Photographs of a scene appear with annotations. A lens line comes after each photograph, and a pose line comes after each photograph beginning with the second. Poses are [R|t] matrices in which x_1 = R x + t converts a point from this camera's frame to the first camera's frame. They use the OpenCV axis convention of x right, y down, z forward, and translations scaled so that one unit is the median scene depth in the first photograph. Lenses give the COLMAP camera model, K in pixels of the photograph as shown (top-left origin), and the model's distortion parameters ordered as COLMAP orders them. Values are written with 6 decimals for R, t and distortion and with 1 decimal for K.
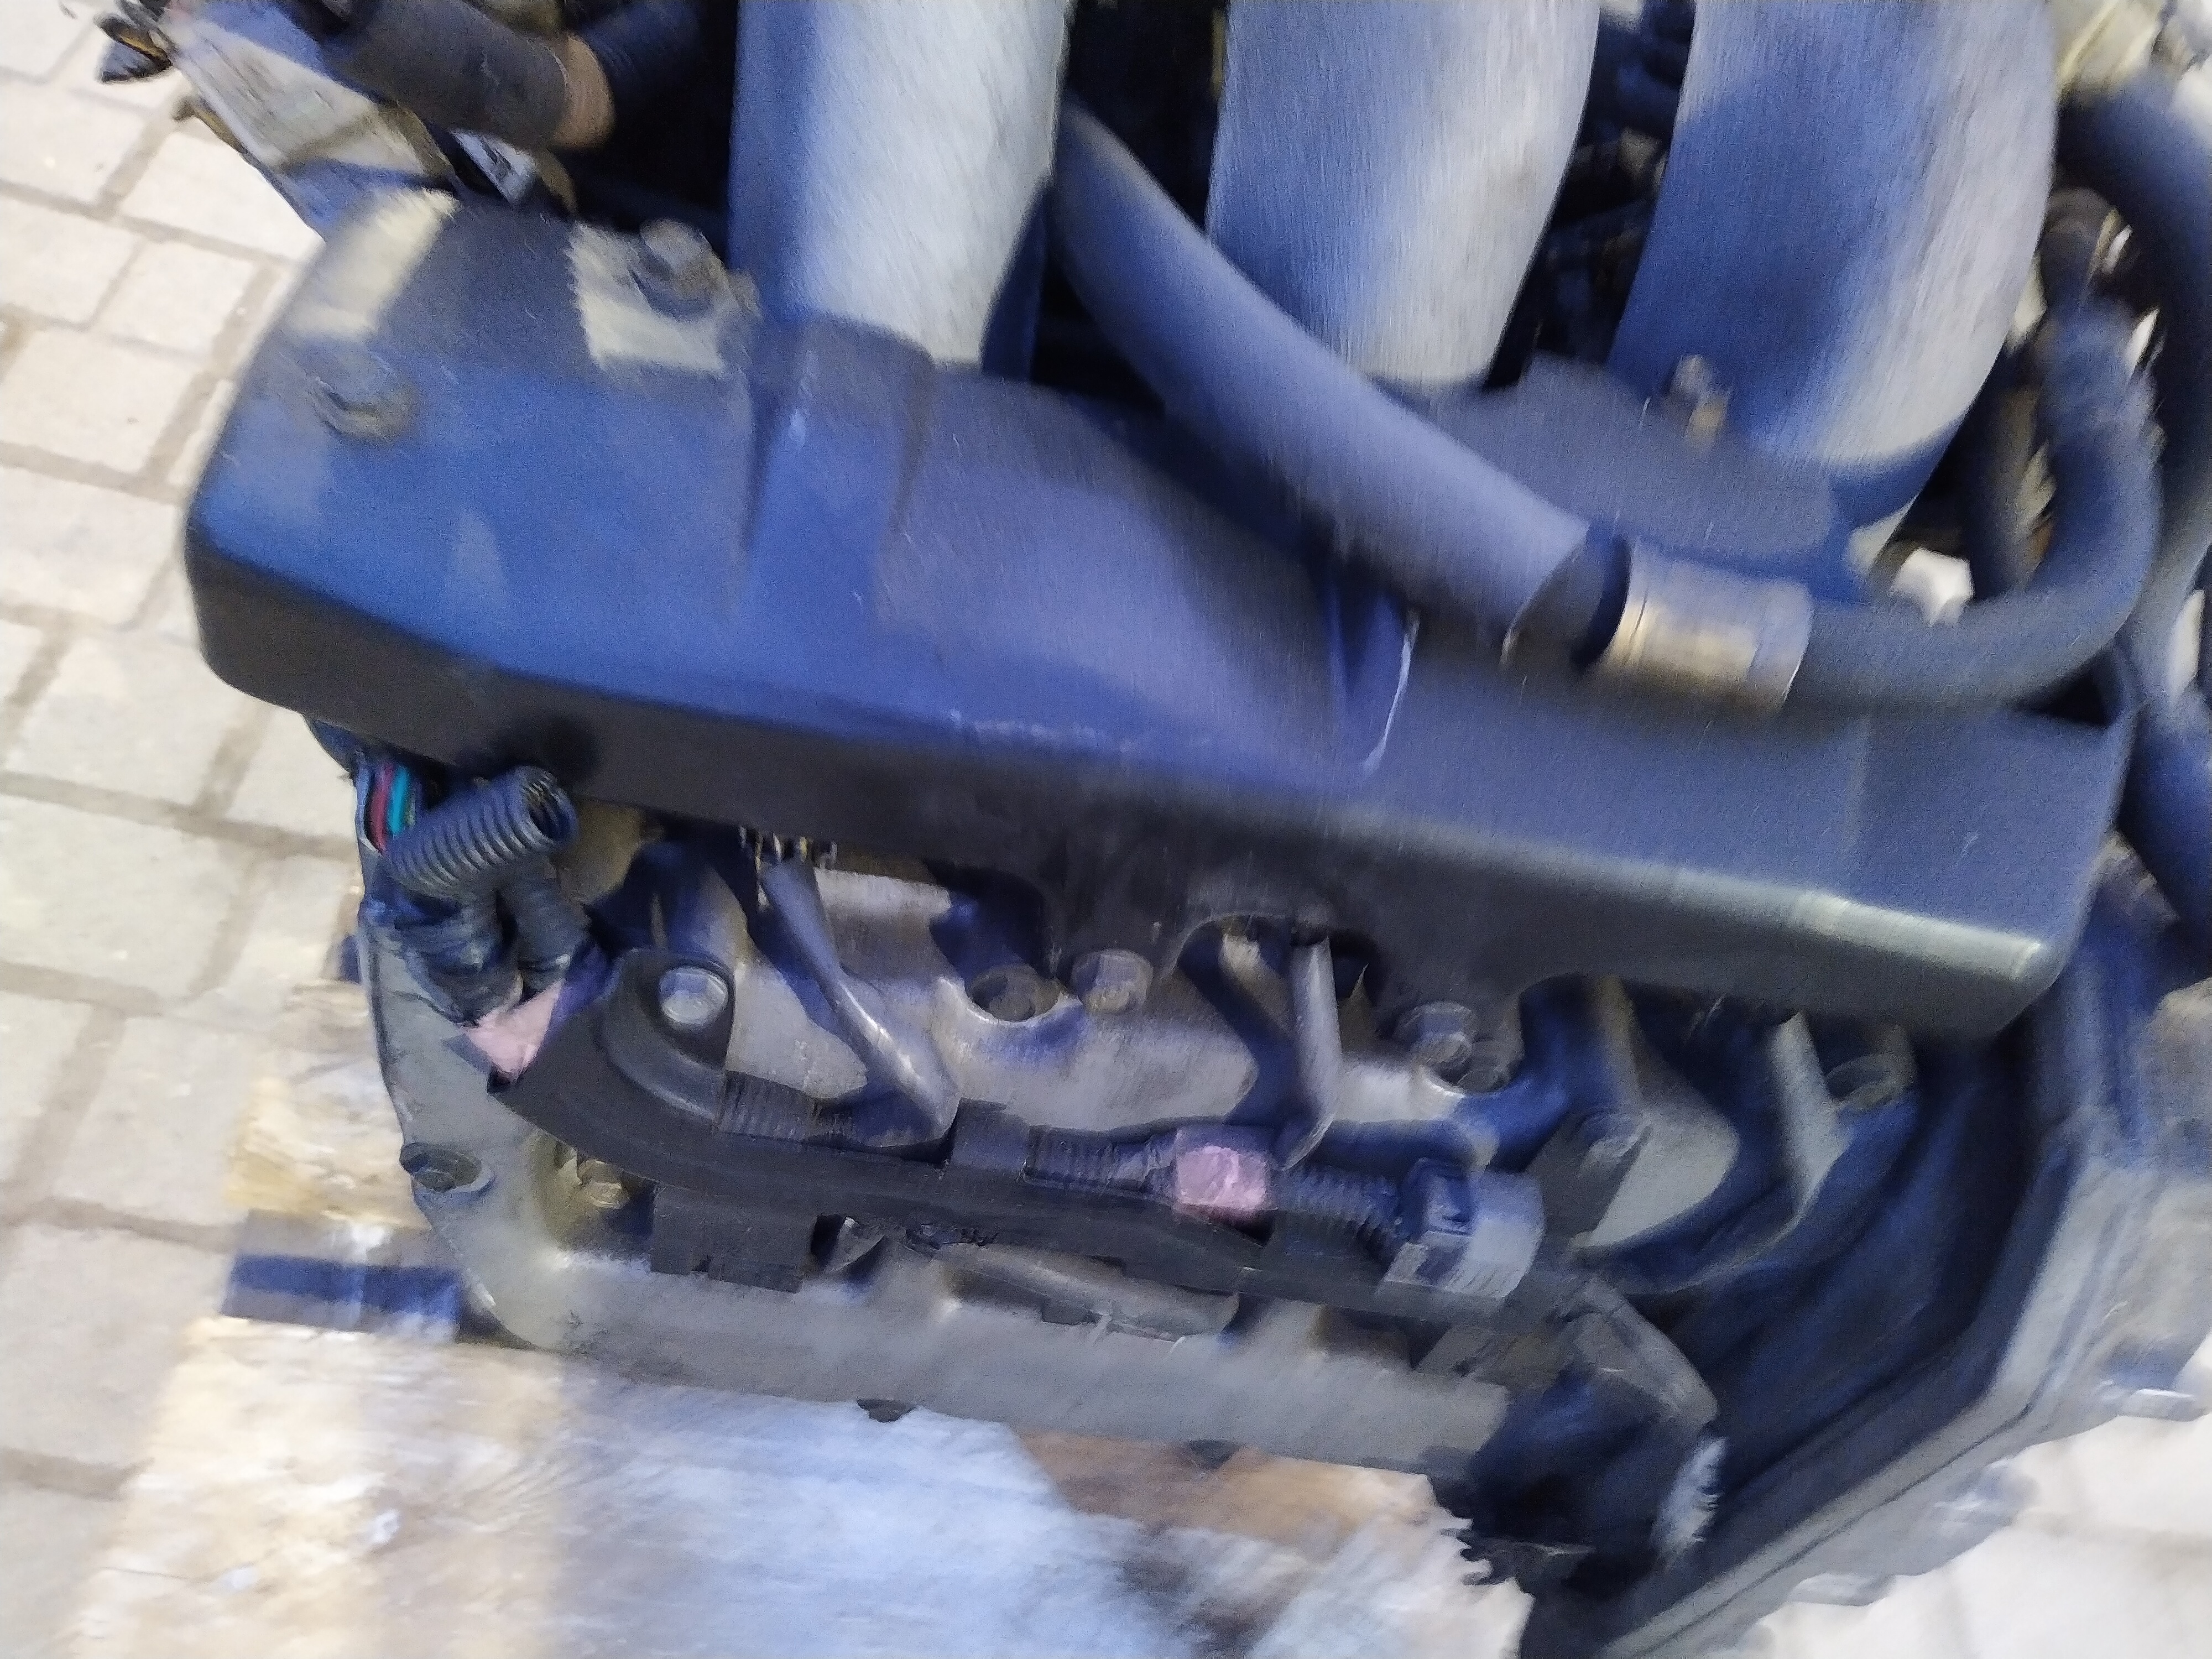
lens RADIAL K [[1617.9, 0, 1119.2], [0, 1617.9, 849.3], [0, 0, 1]] dist [0.046841, -0.065561]
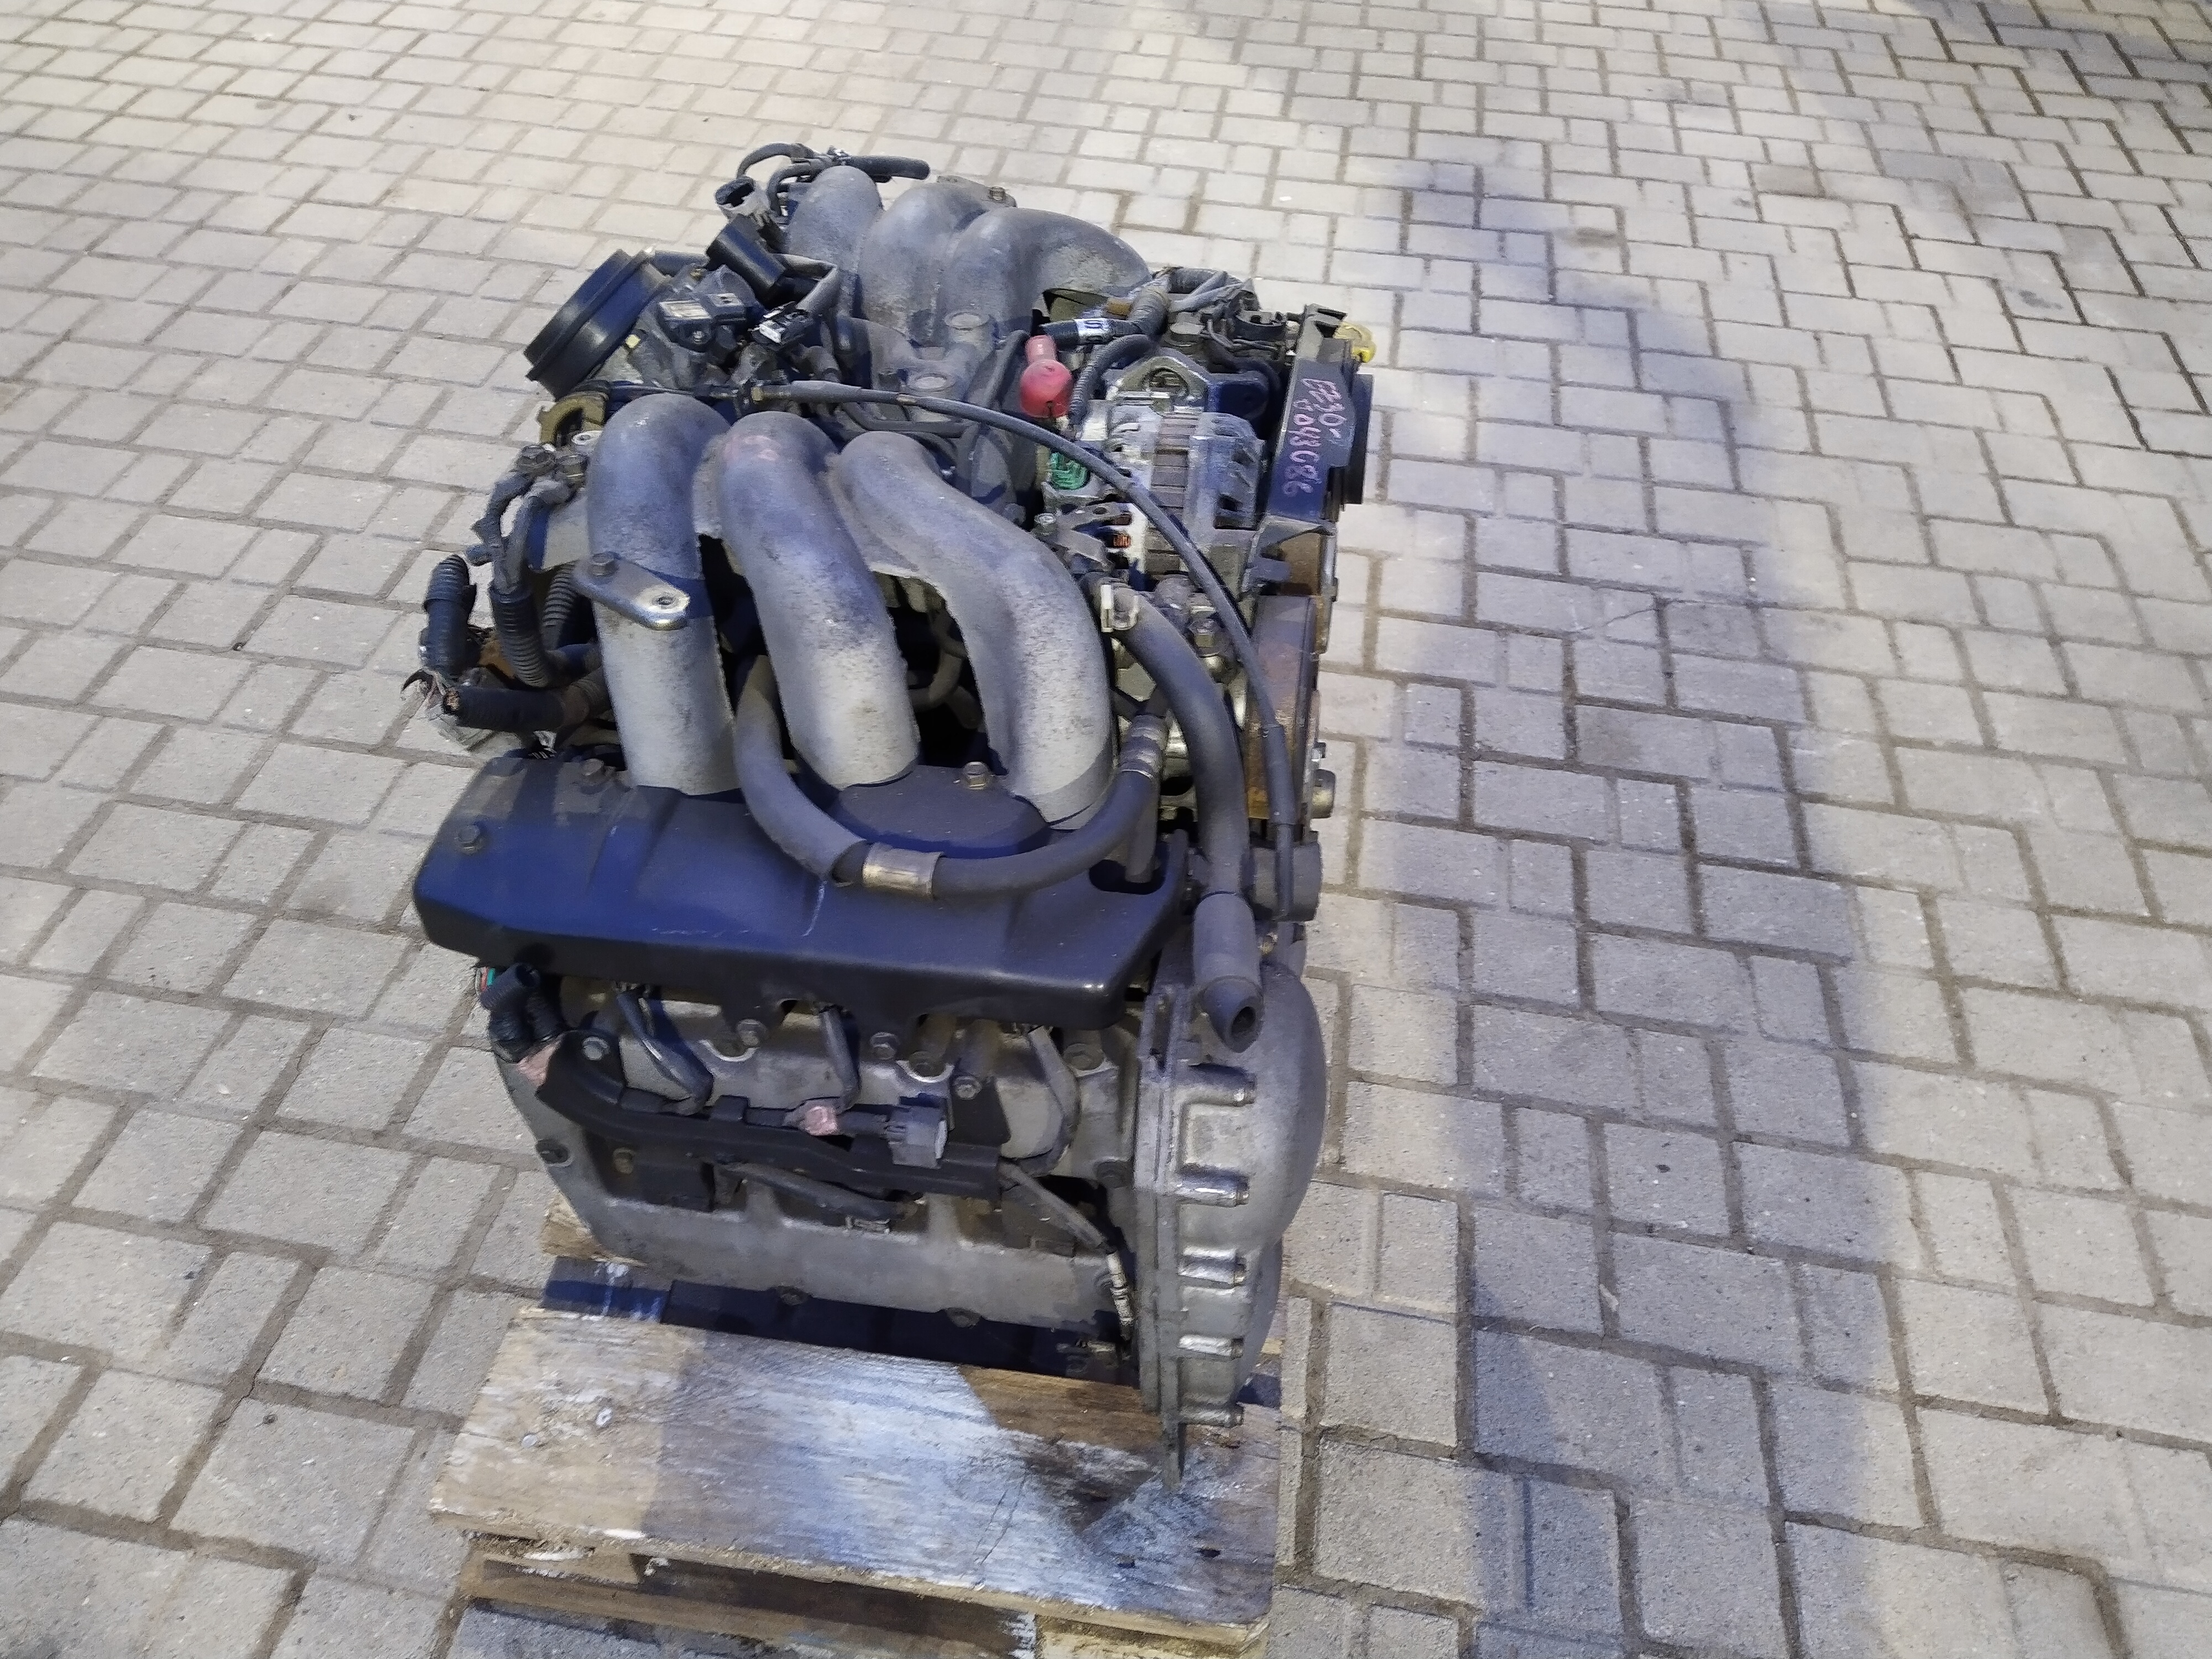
lens RADIAL K [[1617.9, 0, 1108.7], [0, 1617.9, 831.5], [0, 0, 1]] dist [0.046841, -0.065561]
pose [[0.957633, -0.113177, -0.264822, 0.918388], [0.067205, 0.981978, -0.176645, 0.194873], [0.280041, 0.151364, 0.947980, -0.943184]]
